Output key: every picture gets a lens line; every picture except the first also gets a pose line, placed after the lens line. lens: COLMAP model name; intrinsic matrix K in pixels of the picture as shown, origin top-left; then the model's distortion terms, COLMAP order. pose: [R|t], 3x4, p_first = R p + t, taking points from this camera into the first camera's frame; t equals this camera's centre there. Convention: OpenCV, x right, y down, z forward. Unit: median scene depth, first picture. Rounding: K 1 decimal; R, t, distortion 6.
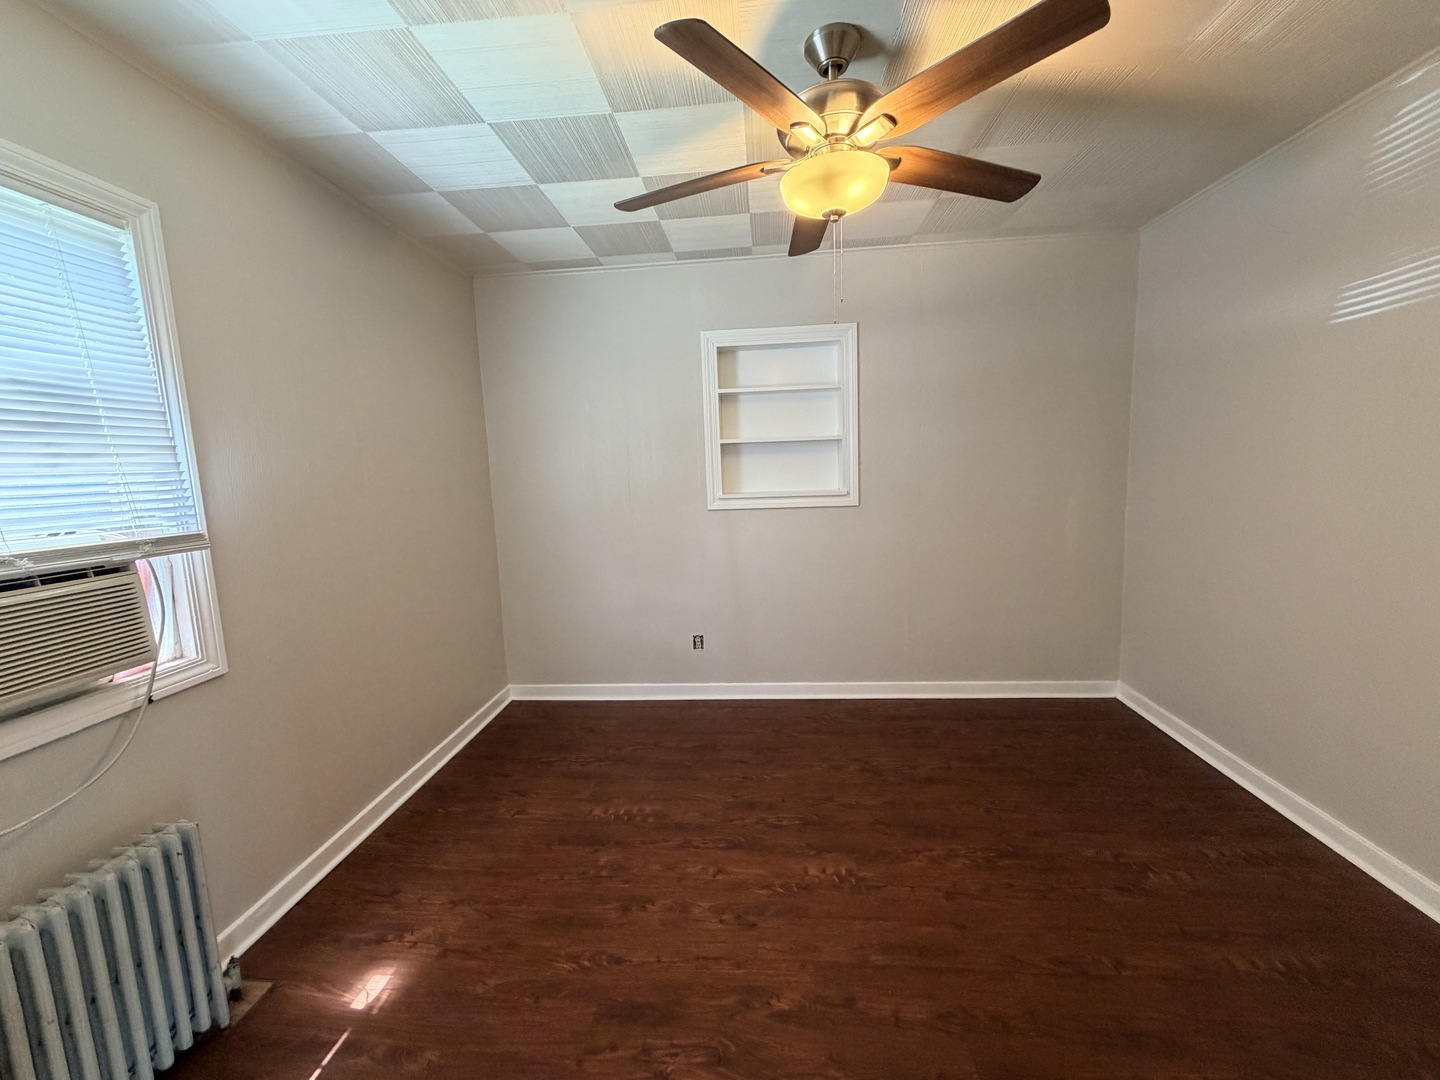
lens RADIAL K [[577.1, 0, 719.1], [0, 577.1, 539.5], [0, 0, 1]] dist [-0.003203, 0.000702]
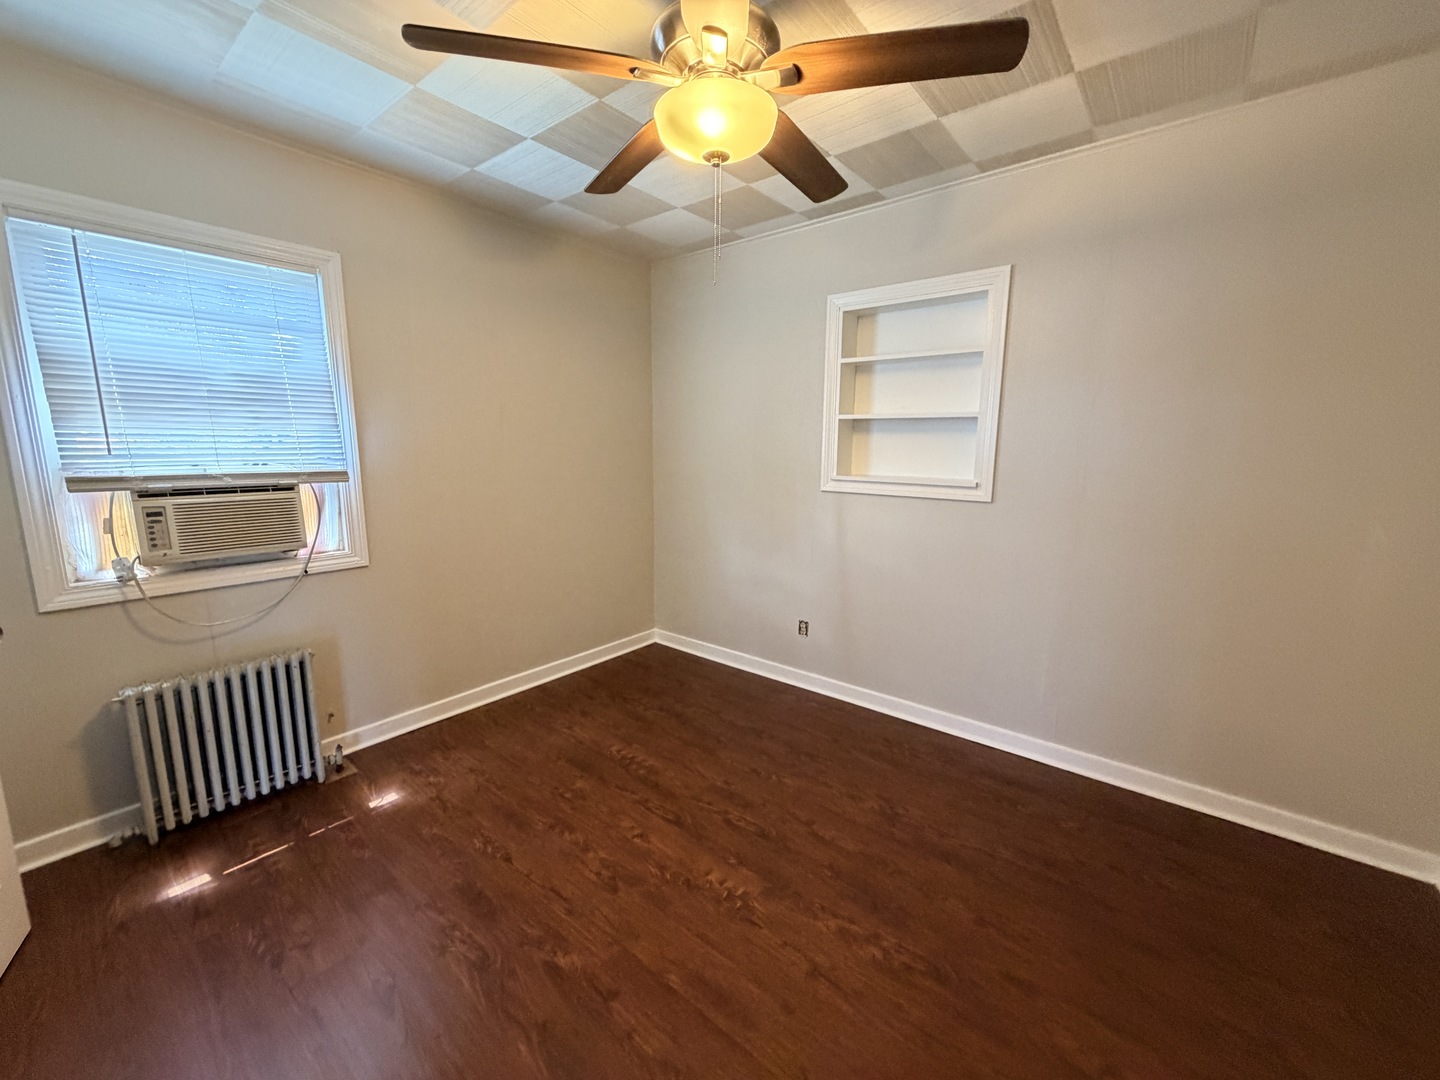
lens RADIAL K [[577.1, 0, 715.9], [0, 577.1, 539.1], [0, 0, 1]] dist [-0.003203, 0.000702]
pose [[0.821041, 0.136135, -0.554399, 0.576172], [-0.110213, 0.990680, 0.080044, -0.046608], [0.560129, -0.004617, 0.828393, 0.206576]]
